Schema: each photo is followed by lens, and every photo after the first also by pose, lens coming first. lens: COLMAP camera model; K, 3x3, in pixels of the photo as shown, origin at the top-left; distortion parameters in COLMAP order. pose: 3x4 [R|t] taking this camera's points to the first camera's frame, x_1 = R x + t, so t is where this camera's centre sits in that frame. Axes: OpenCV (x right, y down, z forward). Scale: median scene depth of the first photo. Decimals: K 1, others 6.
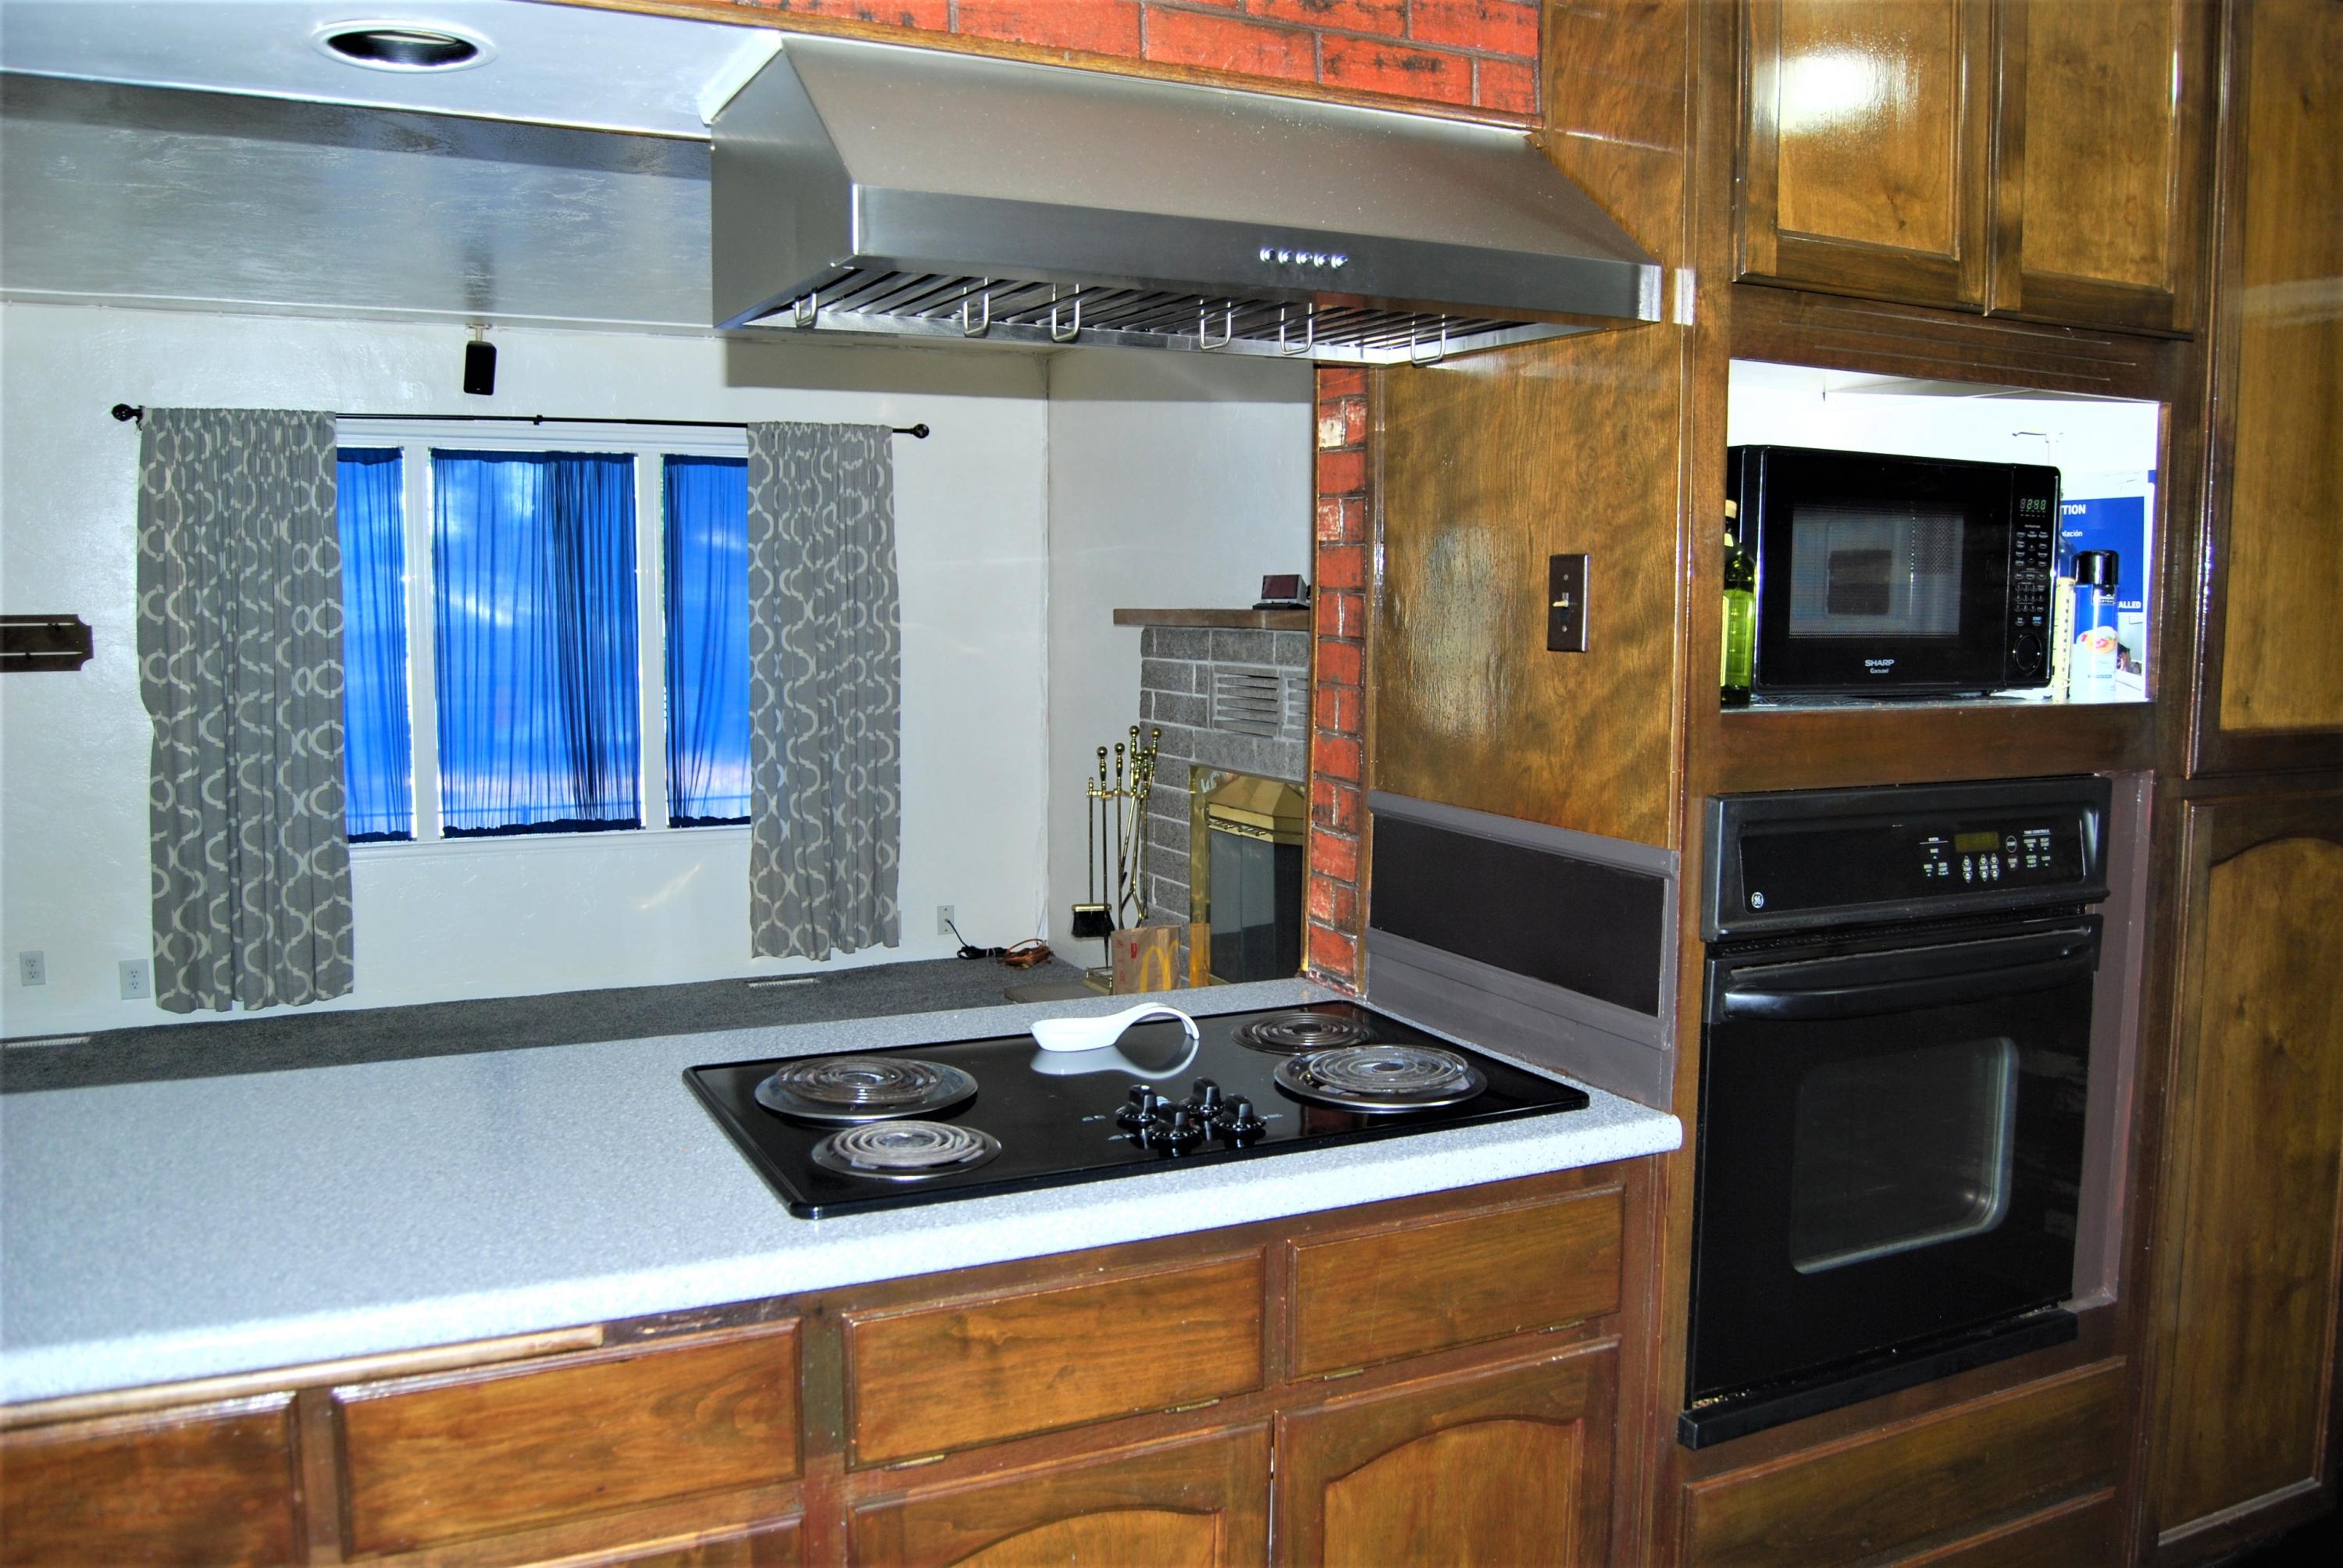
lens RADIAL K [[1846.5, 0, 1166.9], [0, 1846.5, 784.7], [0, 0, 1]] dist [-0.091823, 0.027051]
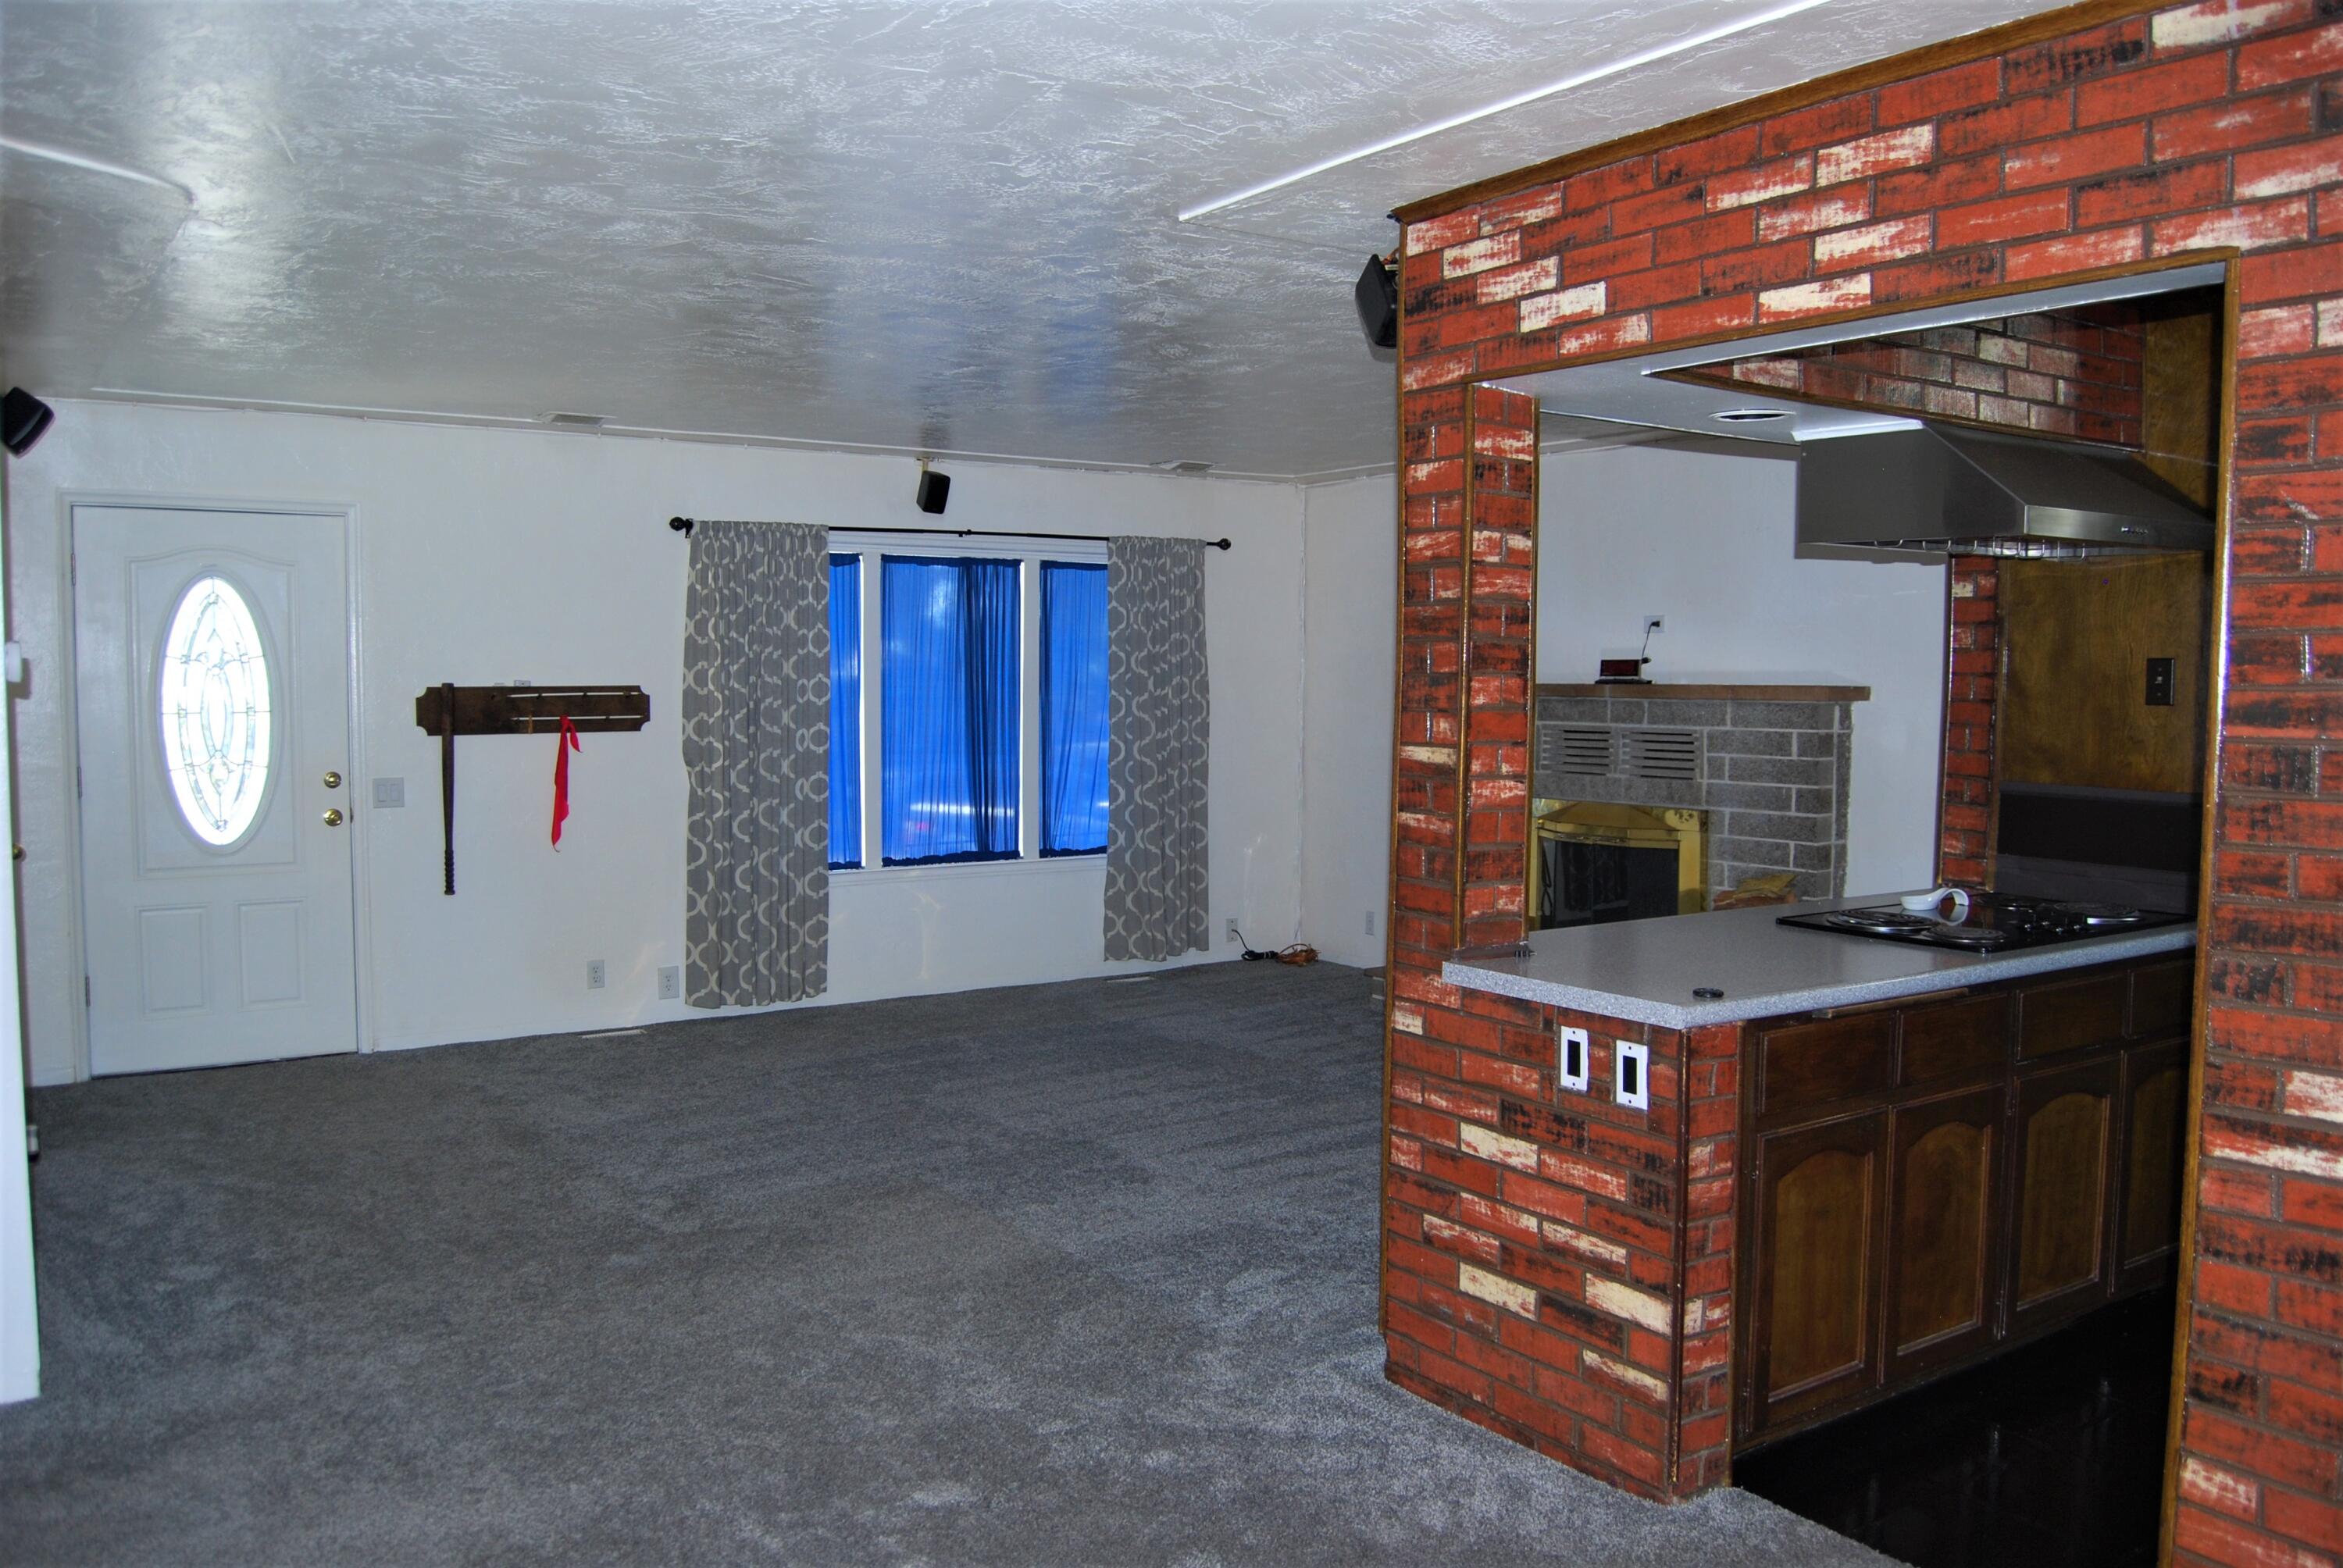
lens RADIAL K [[1846.5, 0, 1178.8], [0, 1846.5, 780.0], [0, 0, 1]] dist [-0.091823, 0.027051]
pose [[0.988567, -0.009594, 0.150478, -0.414346], [0.015989, 0.999017, -0.041344, 0.027233], [-0.149933, 0.043277, 0.987749, -0.291480]]
